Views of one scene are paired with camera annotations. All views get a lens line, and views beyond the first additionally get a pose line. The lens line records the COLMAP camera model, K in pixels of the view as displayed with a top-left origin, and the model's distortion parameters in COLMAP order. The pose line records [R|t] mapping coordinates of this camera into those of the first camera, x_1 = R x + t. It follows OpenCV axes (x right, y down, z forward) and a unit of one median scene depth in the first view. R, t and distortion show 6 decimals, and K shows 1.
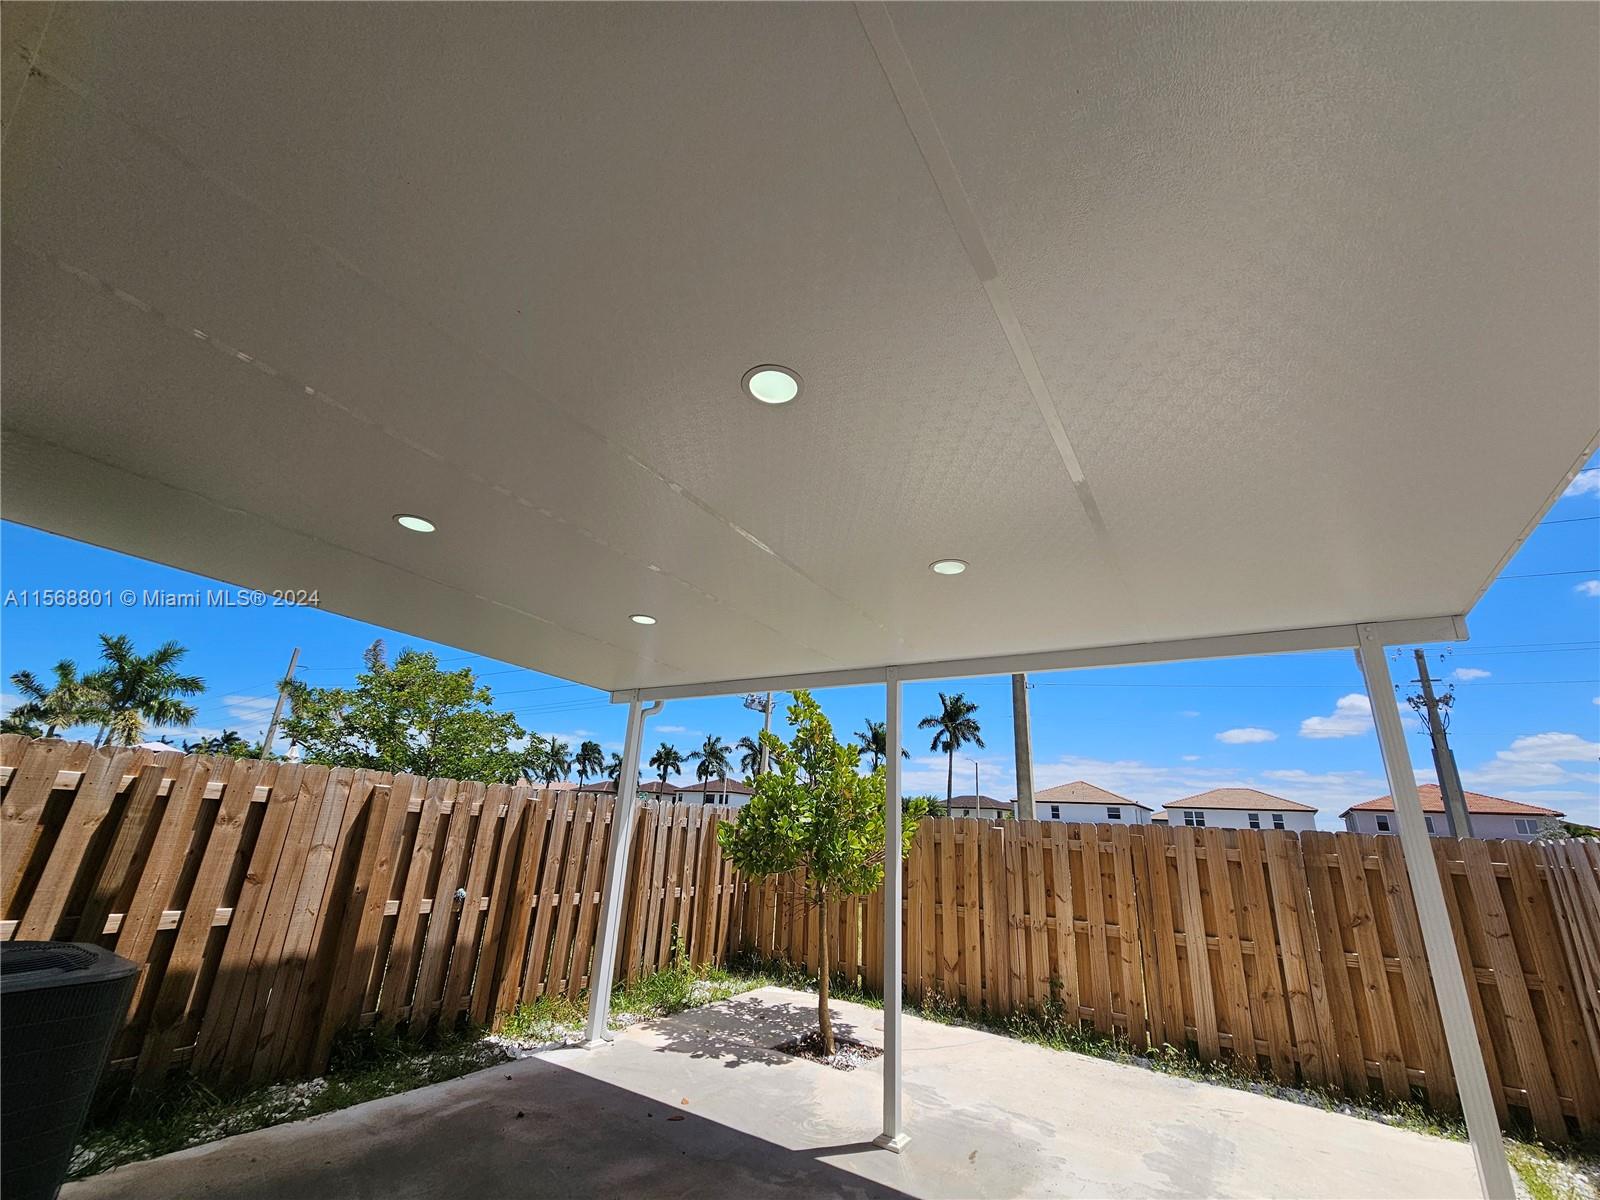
lens RADIAL K [[657.3, 0, 790.4], [0, 657.3, 600.6], [0, 0, 1]] dist [0.001804, 0.001206]
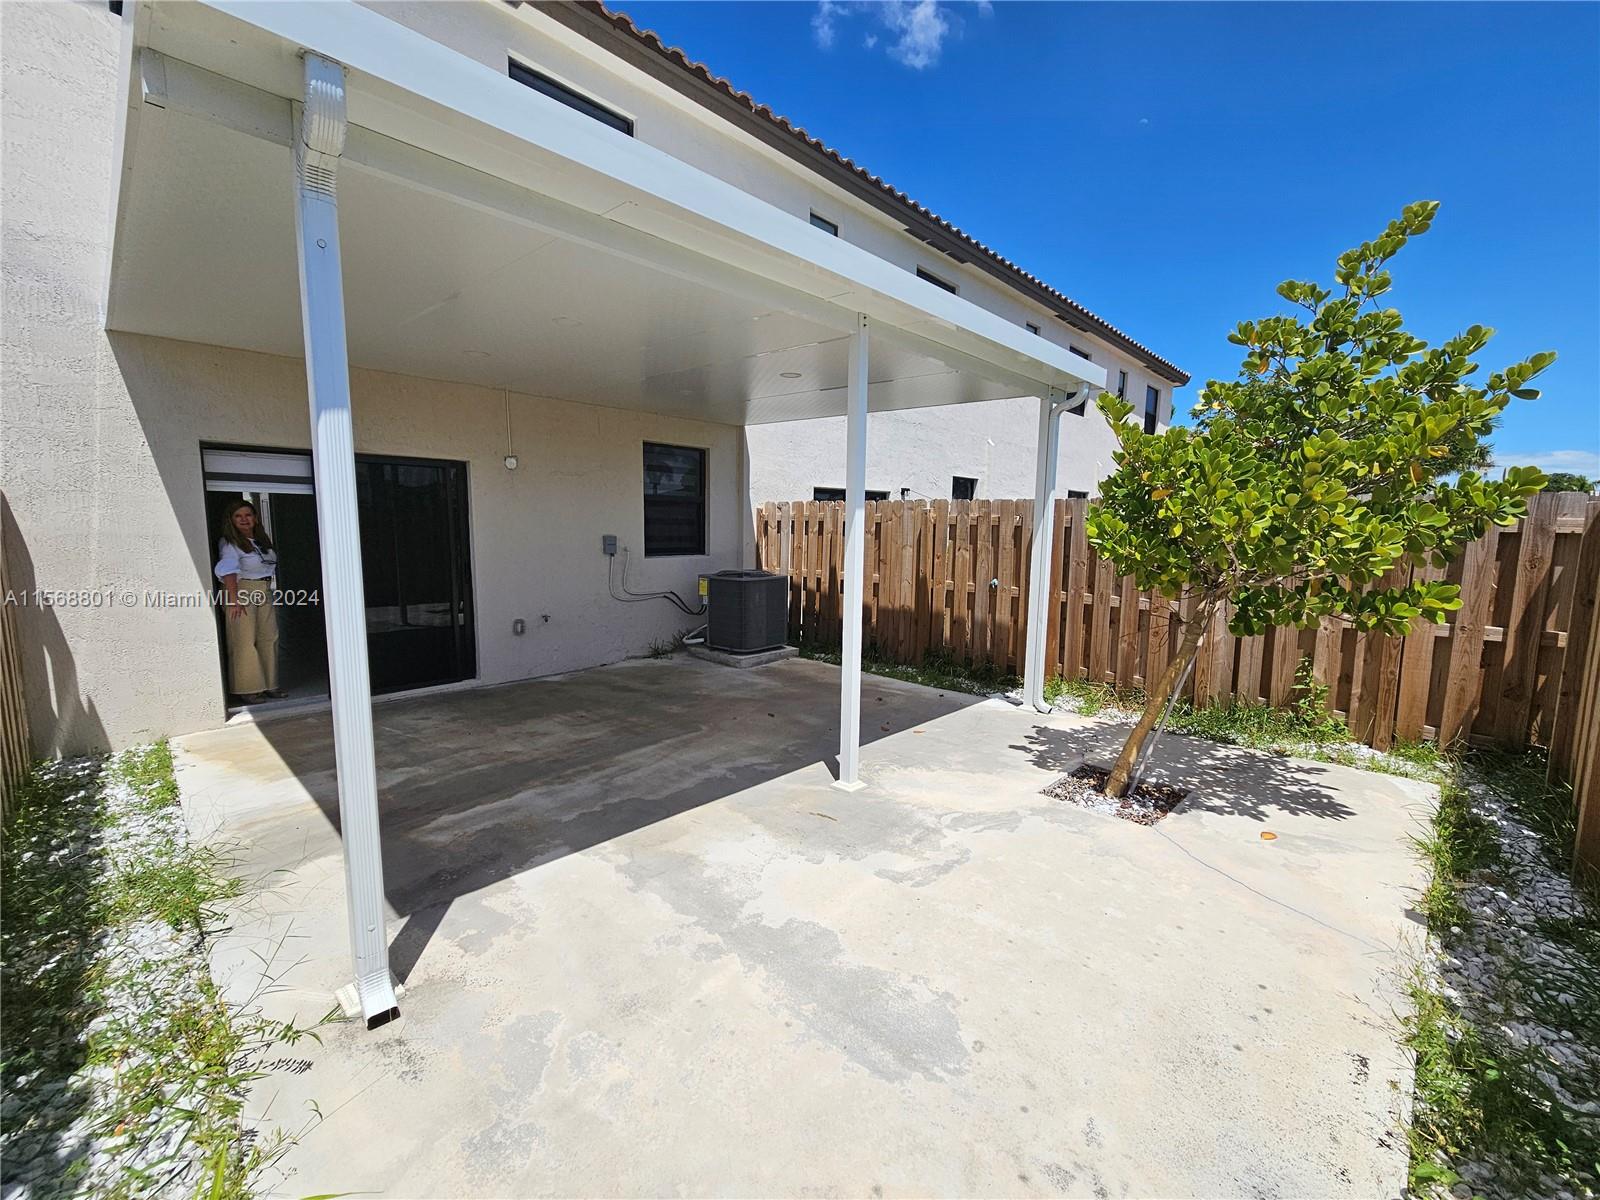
lens RADIAL K [[657.3, 0, 792.3], [0, 657.3, 603.8], [0, 0, 1]] dist [0.001804, 0.001206]
pose [[-0.172595, 0.060933, -0.983106, 0.929917], [0.298327, 0.954440, 0.006782, 0.387923], [0.938729, -0.292116, -0.182910, 0.922633]]
